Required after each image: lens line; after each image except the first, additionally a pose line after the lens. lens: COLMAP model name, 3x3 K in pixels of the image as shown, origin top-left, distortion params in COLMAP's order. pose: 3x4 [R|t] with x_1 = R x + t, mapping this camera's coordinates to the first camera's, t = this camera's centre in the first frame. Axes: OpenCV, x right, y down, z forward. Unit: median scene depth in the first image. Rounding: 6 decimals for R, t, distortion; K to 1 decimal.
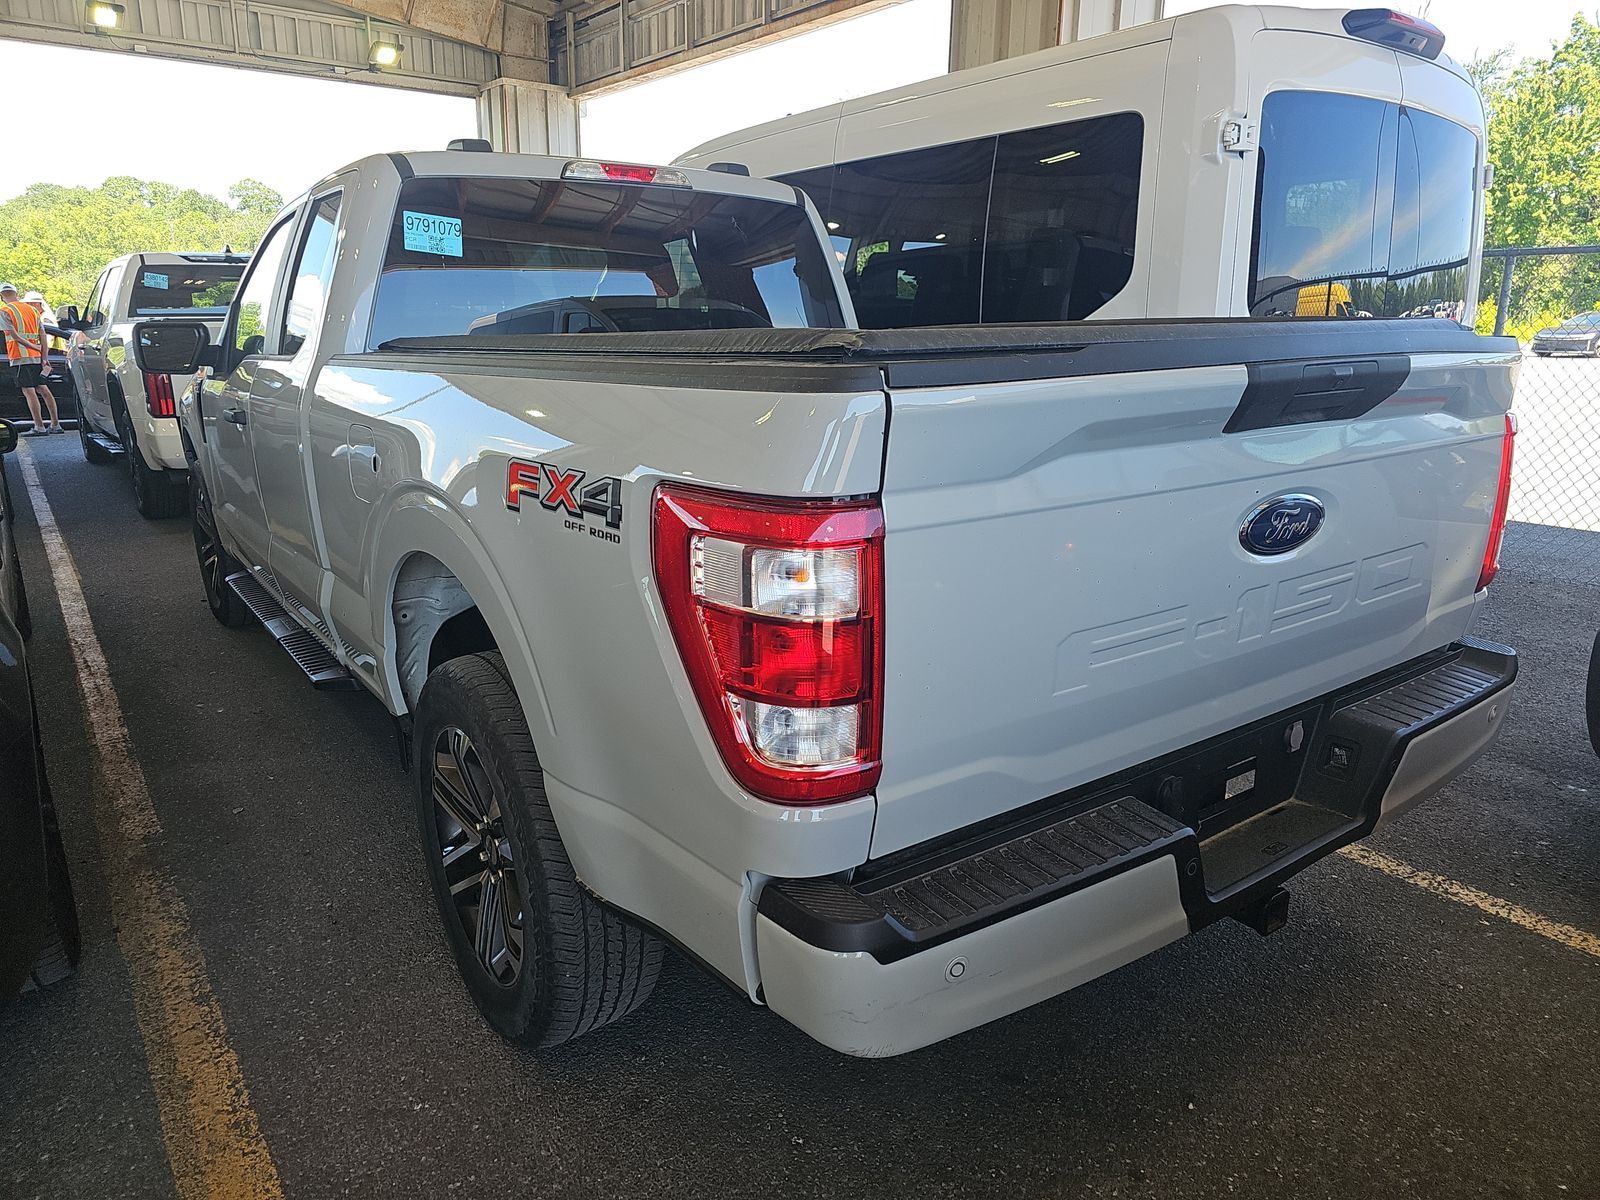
lens RADIAL K [[1078.7, 0, 813.2], [0, 1078.7, 599.9], [0, 0, 1]] dist [0.038531, -0.031260]
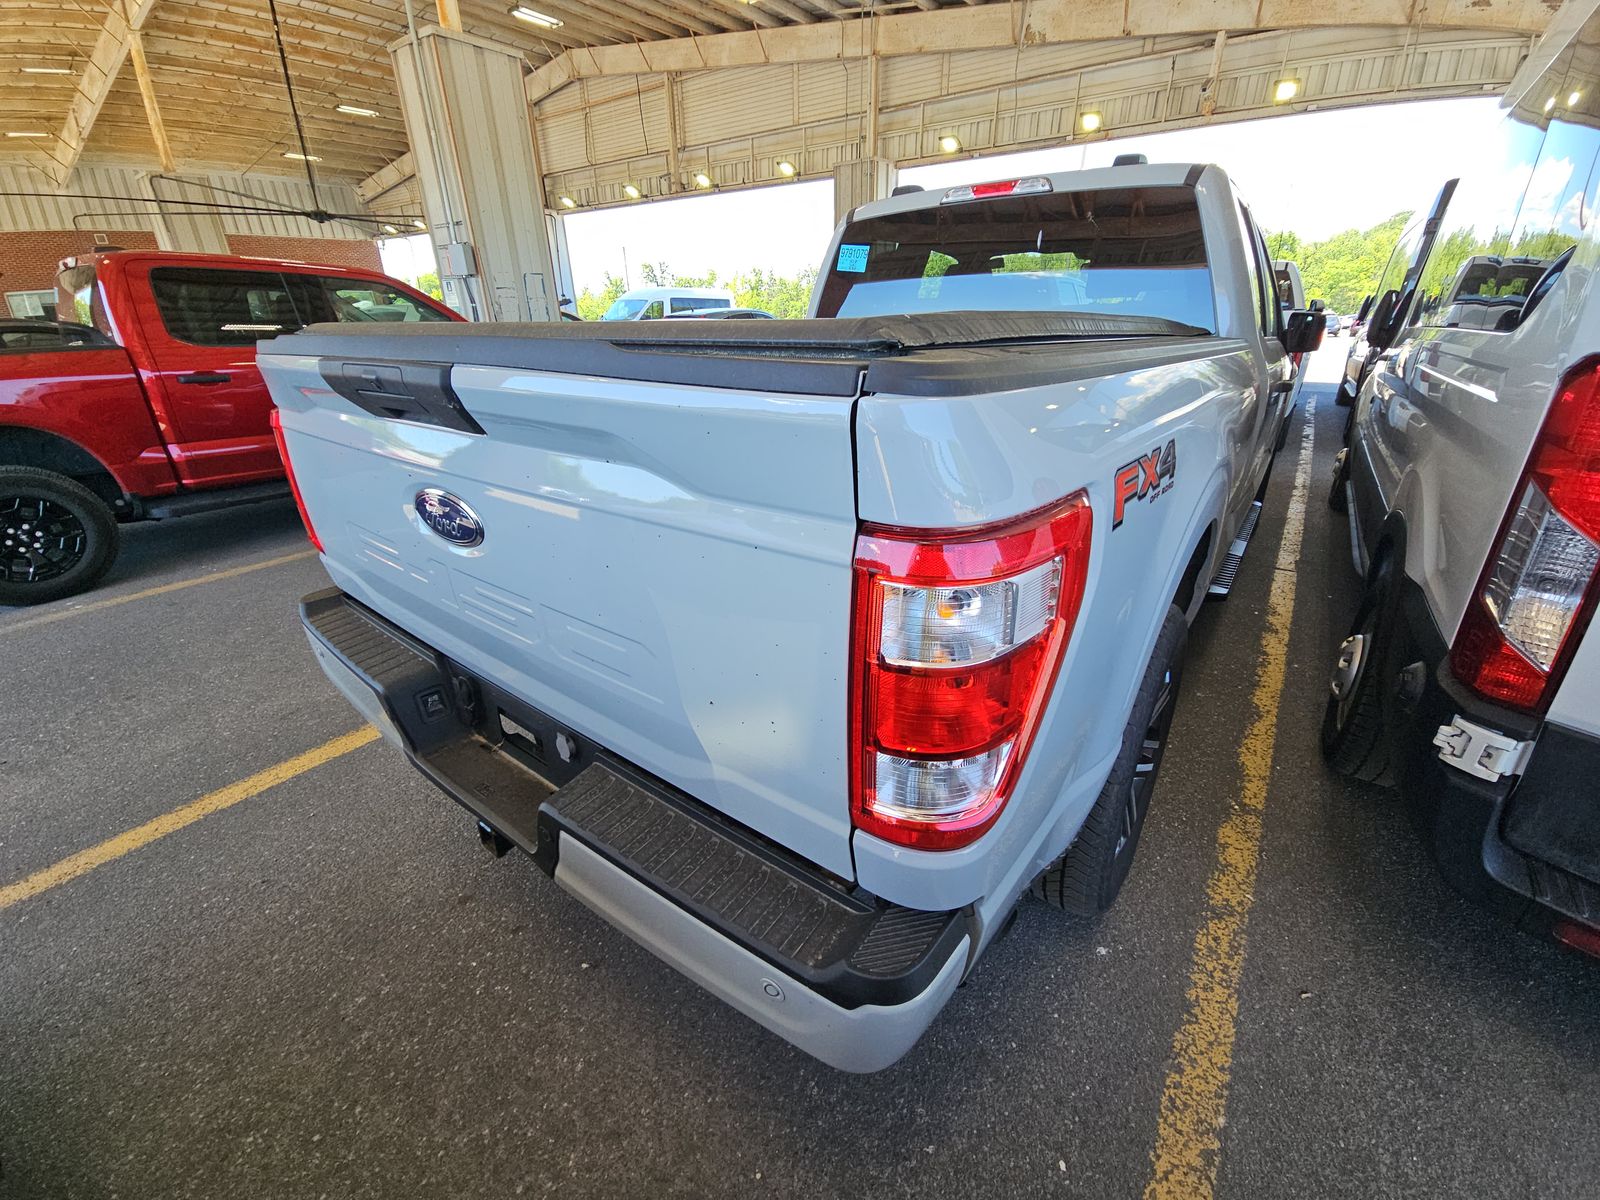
lens RADIAL K [[657.9, 0, 799.6], [0, 657.9, 590.8], [0, 0, 1]] dist [0.011759, -0.008246]
pose [[0.270969, 0.368125, -0.889415, 0.661907], [-0.232545, 0.921650, 0.310619, -0.167222], [0.934076, 0.122661, 0.335345, 0.648557]]
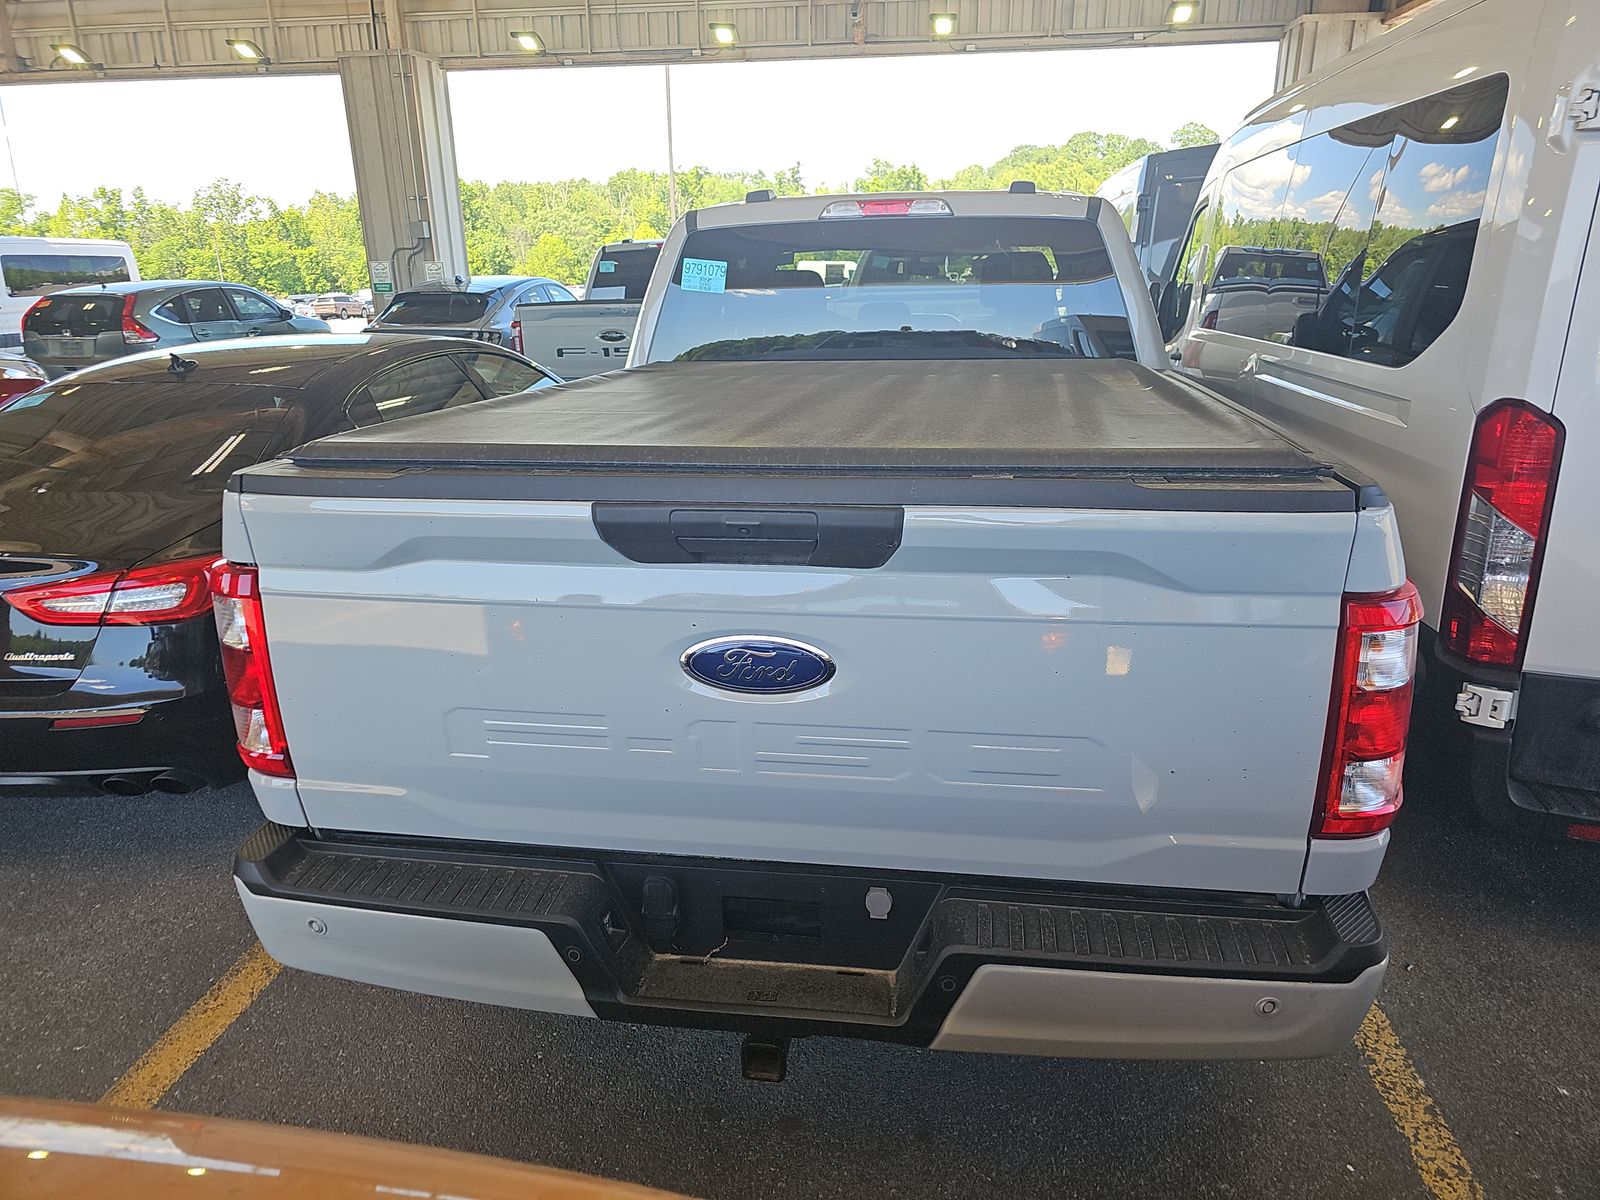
lens RADIAL K [[1078.7, 0, 813.2], [0, 1078.7, 599.9], [0, 0, 1]] dist [0.038531, -0.031260]
pose [[0.705920, 0.201736, -0.678955, 0.634982], [-0.163547, 0.979102, 0.120875, -0.143219], [0.689151, 0.025713, 0.724161, 0.202347]]
